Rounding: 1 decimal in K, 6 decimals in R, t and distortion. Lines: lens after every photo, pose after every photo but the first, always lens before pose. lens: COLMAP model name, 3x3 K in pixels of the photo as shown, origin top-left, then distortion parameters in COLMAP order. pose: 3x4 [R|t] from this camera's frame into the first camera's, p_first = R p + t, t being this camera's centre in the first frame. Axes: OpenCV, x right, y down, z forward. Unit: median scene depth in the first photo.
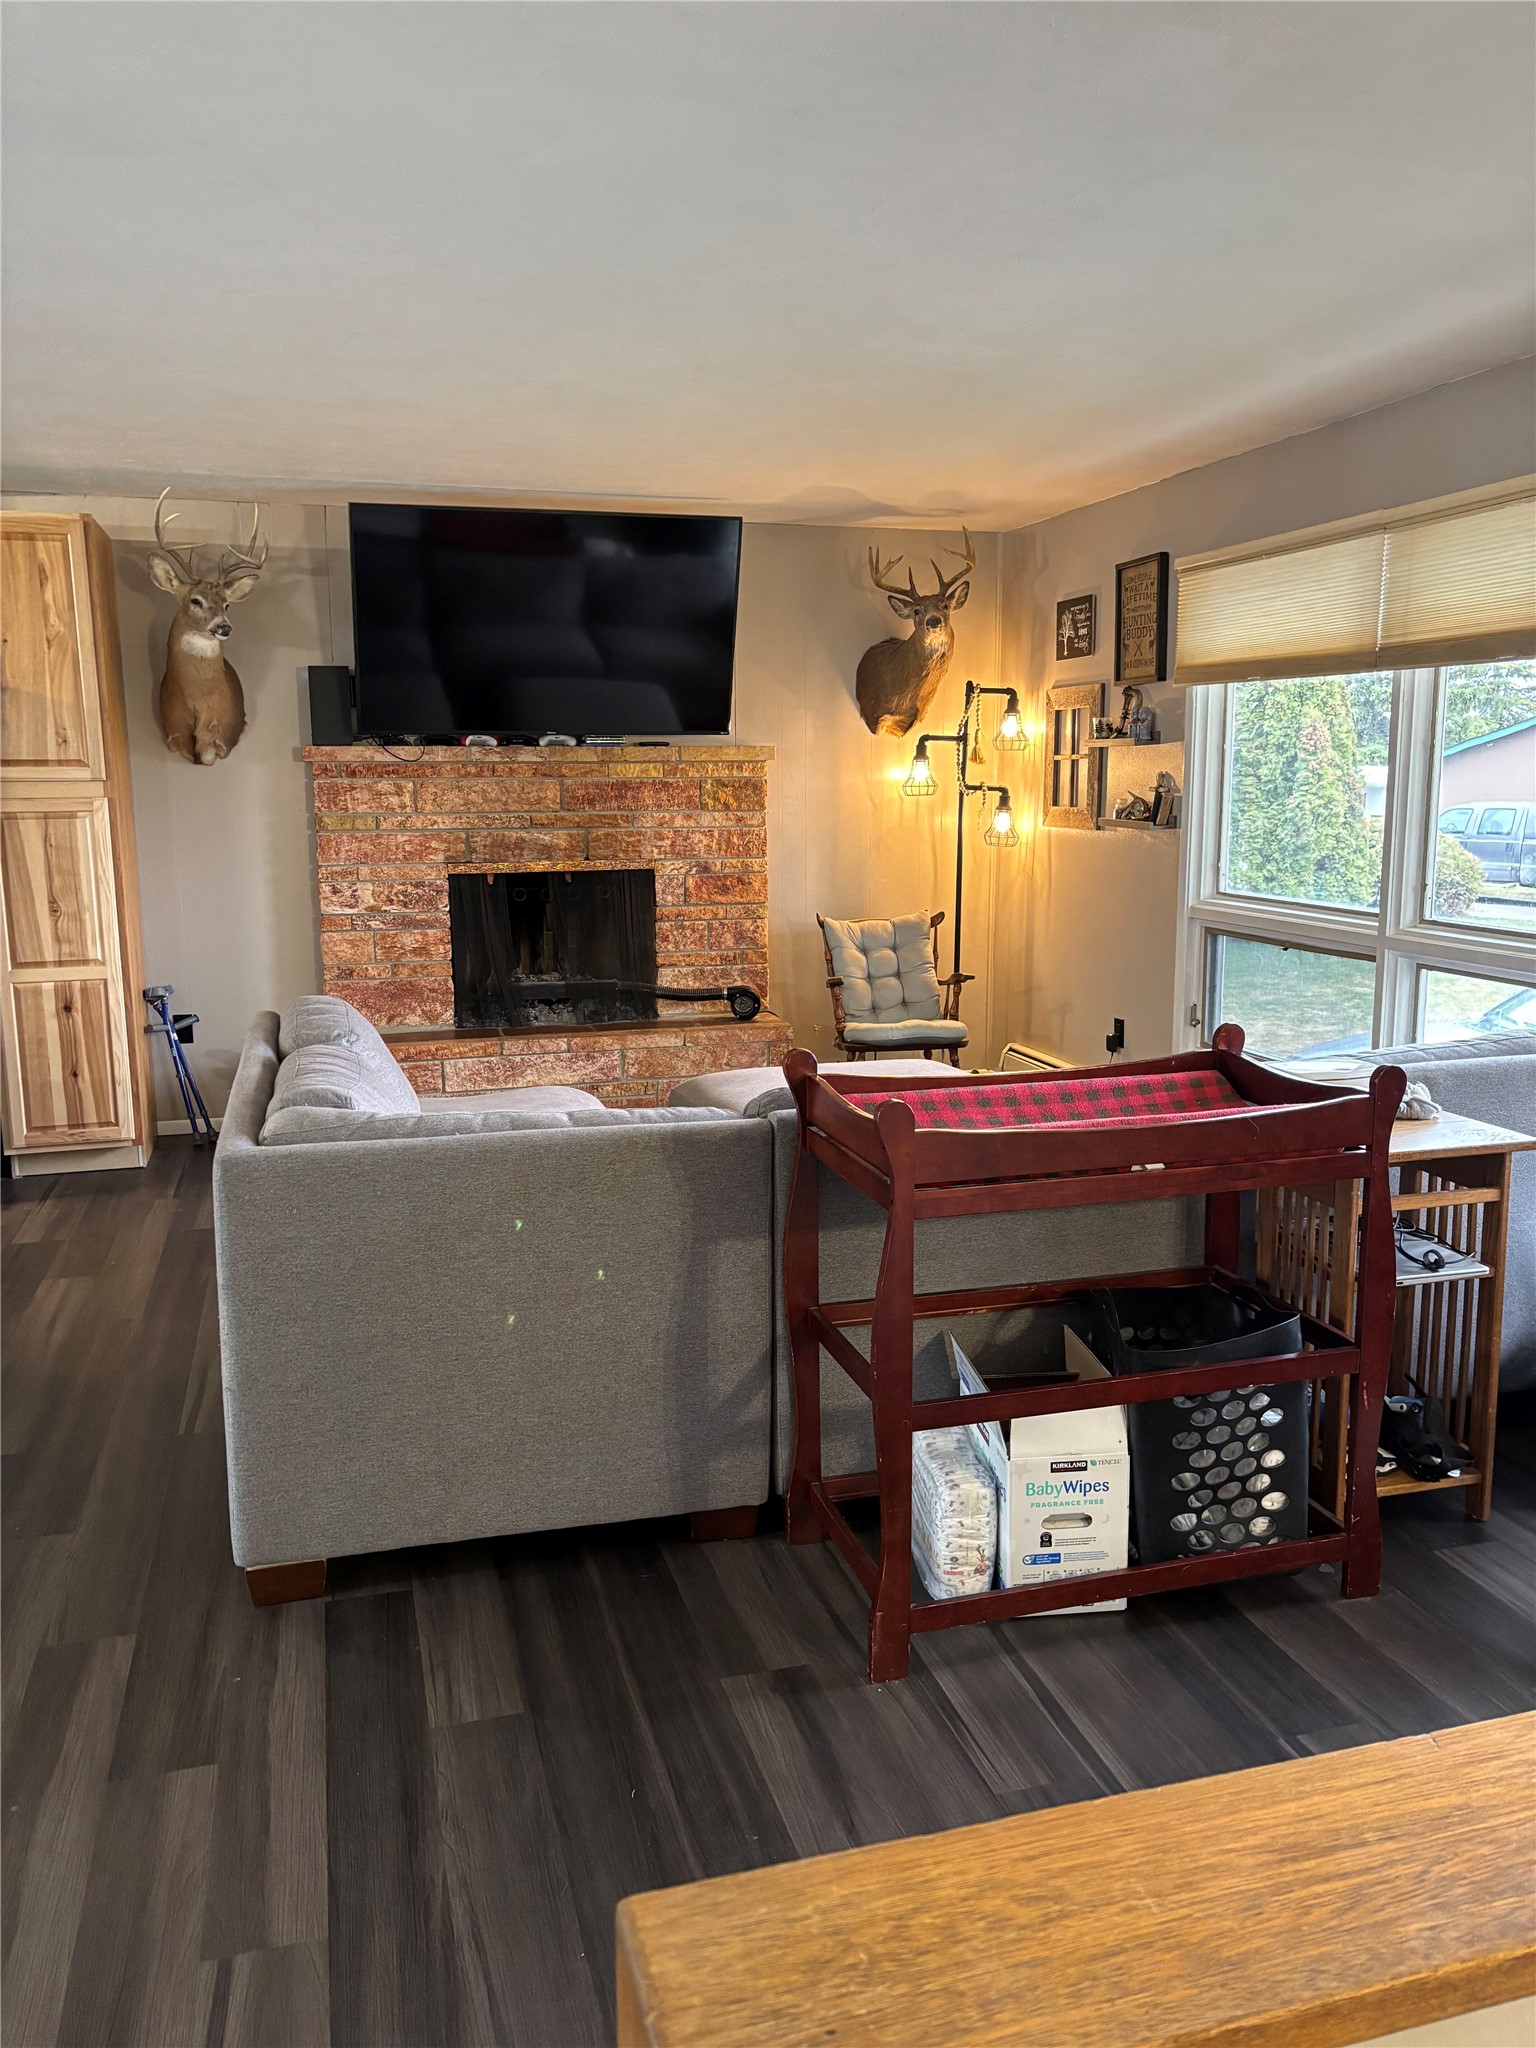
lens RADIAL K [[1535.7, 0, 753.3], [0, 1535.7, 1036.3], [0, 0, 1]] dist [0.039588, -0.030030]
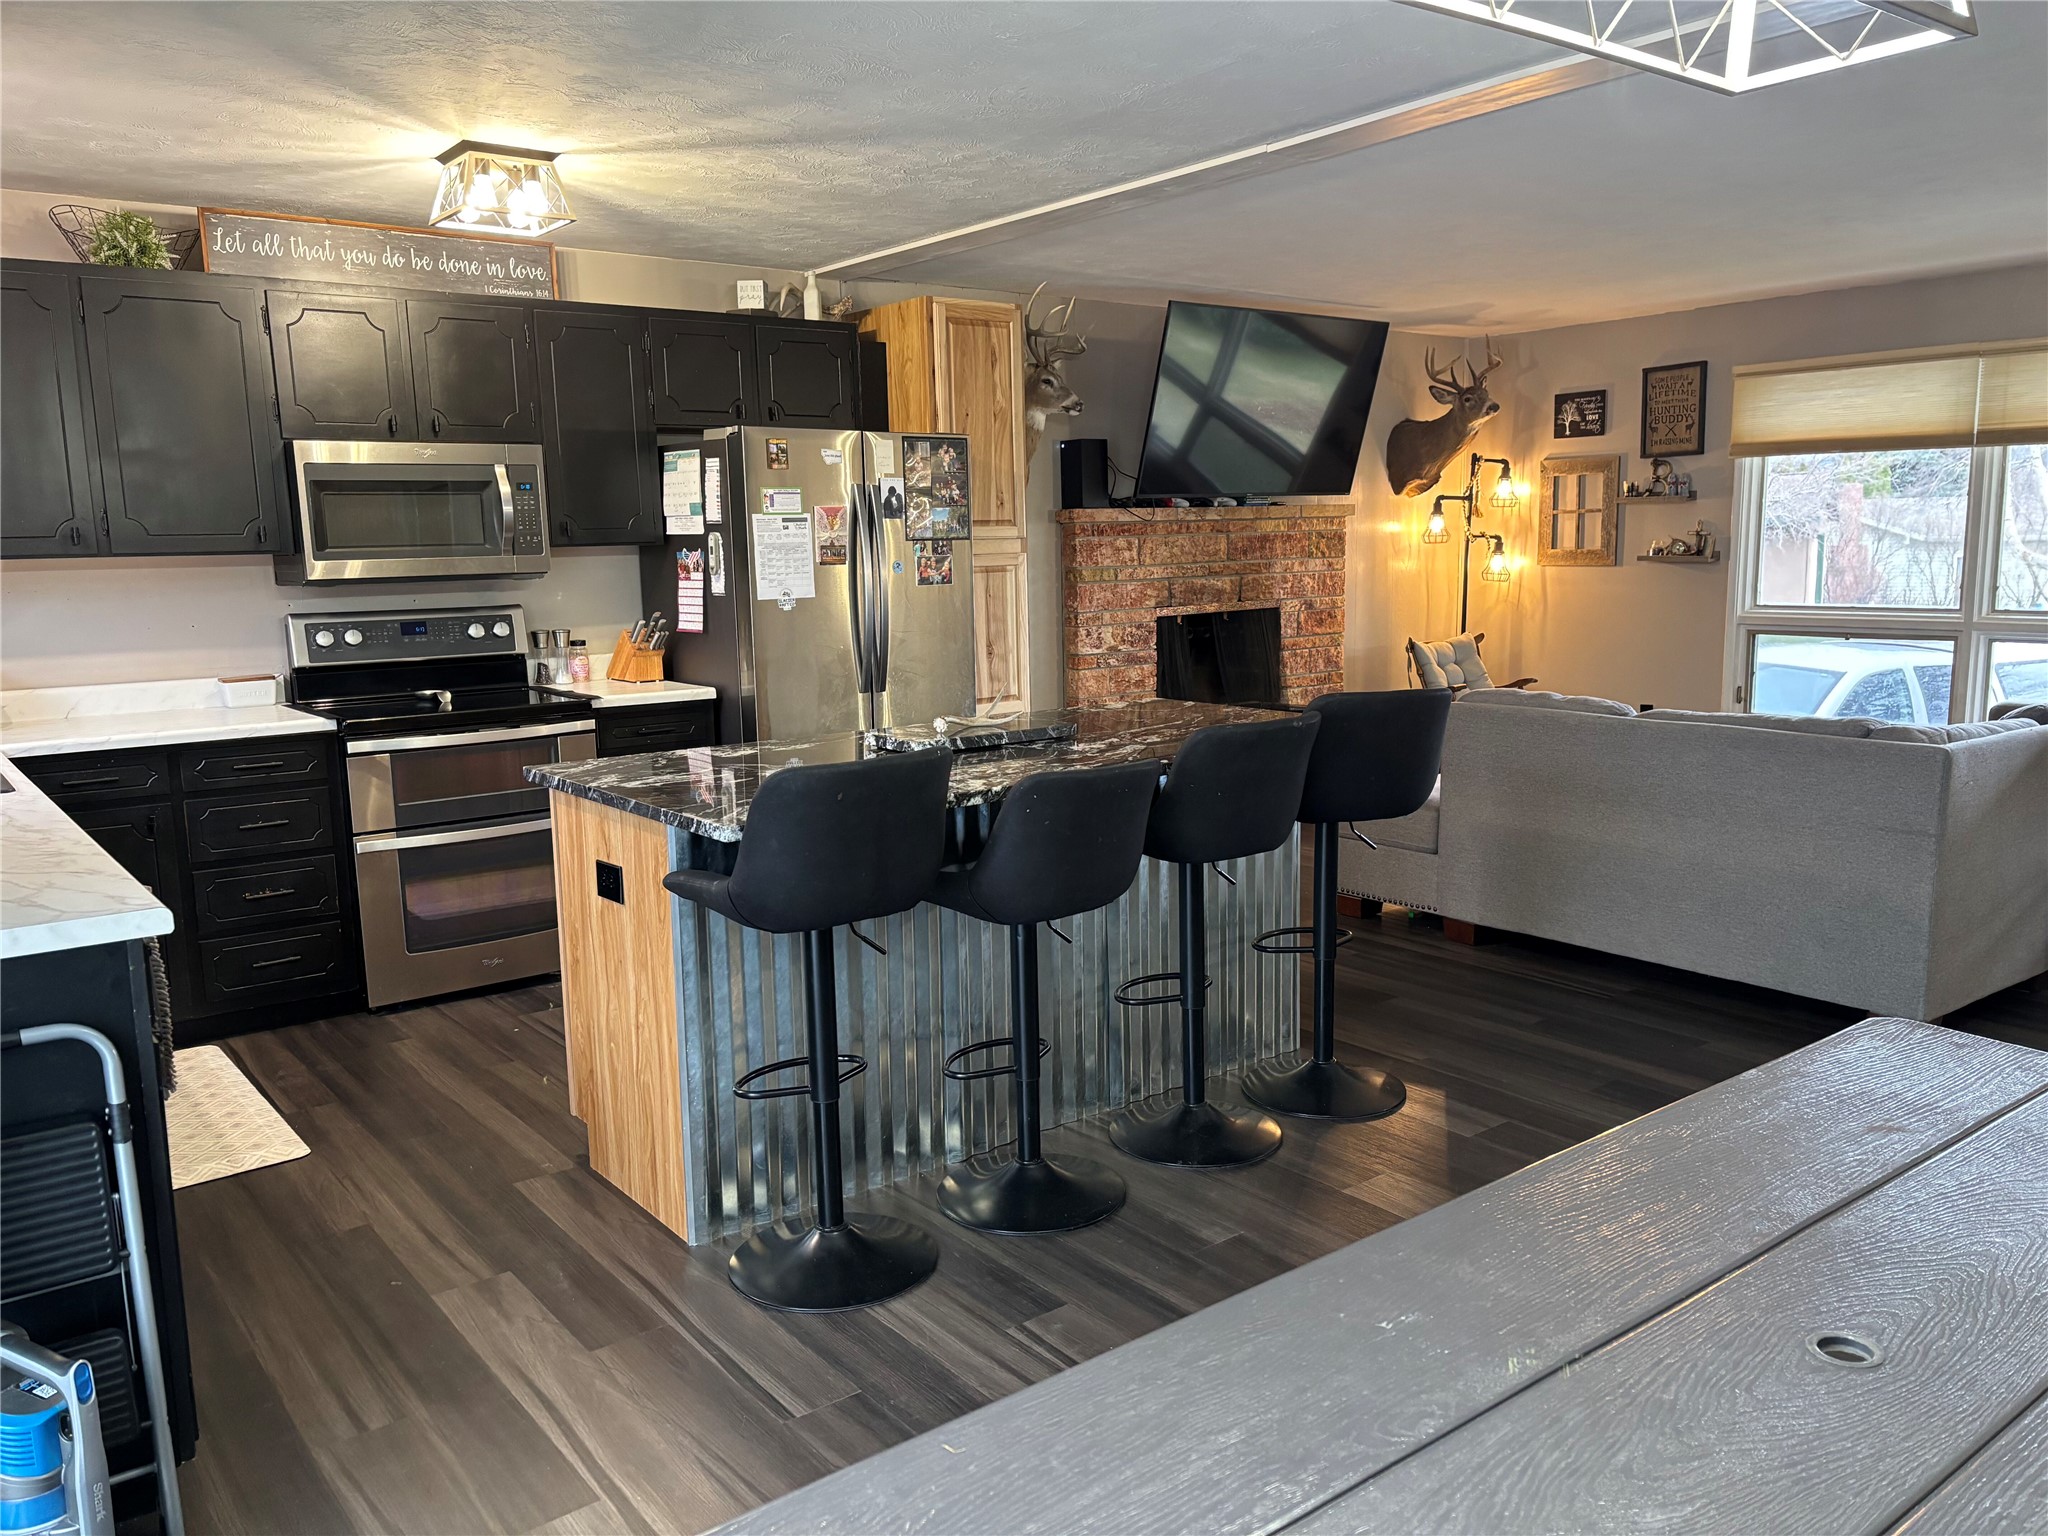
lens RADIAL K [[1535.7, 0, 1017.9], [0, 1535.7, 795.0], [0, 0, 1]] dist [0.039588, -0.030030]
pose [[0.927690, -0.074857, 0.365771, -0.800623], [0.078565, 0.996898, 0.004760, 0.017887], [-0.364992, 0.024321, 0.930693, -0.053128]]
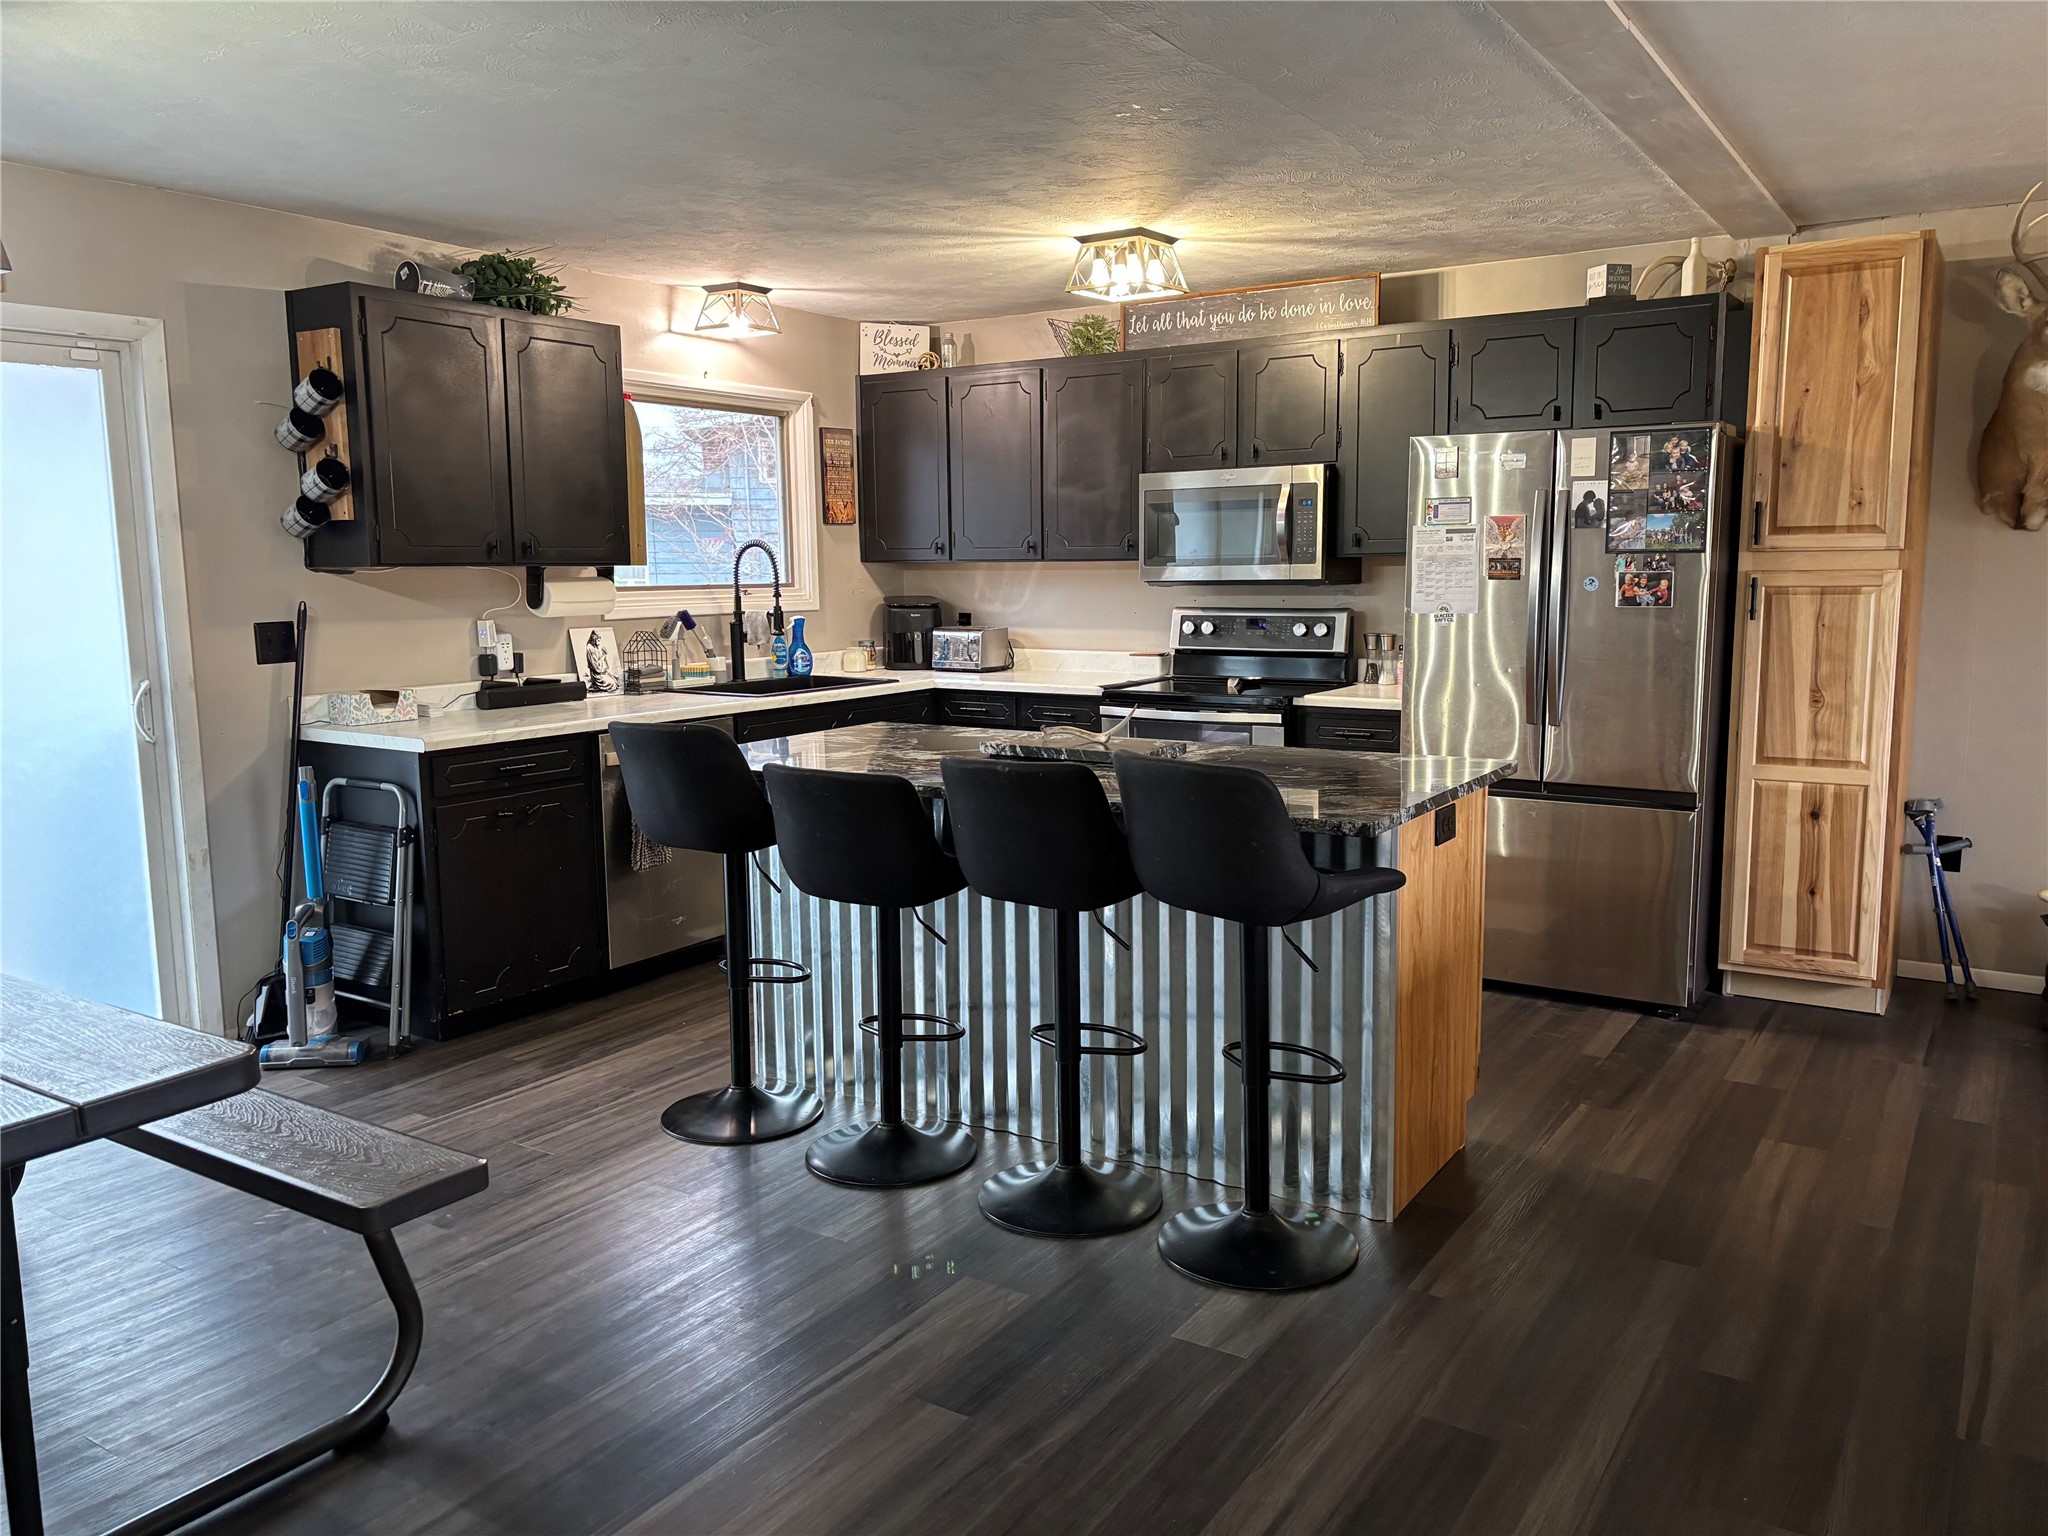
lens RADIAL K [[1535.7, 0, 1021.6], [0, 1535.7, 776.2], [0, 0, 1]] dist [0.039588, -0.030030]
pose [[0.655600, 0.105839, -0.747654, -0.087248], [-0.122288, 0.991940, 0.033189, -0.013355], [0.745140, 0.069670, 0.663259, 0.095132]]
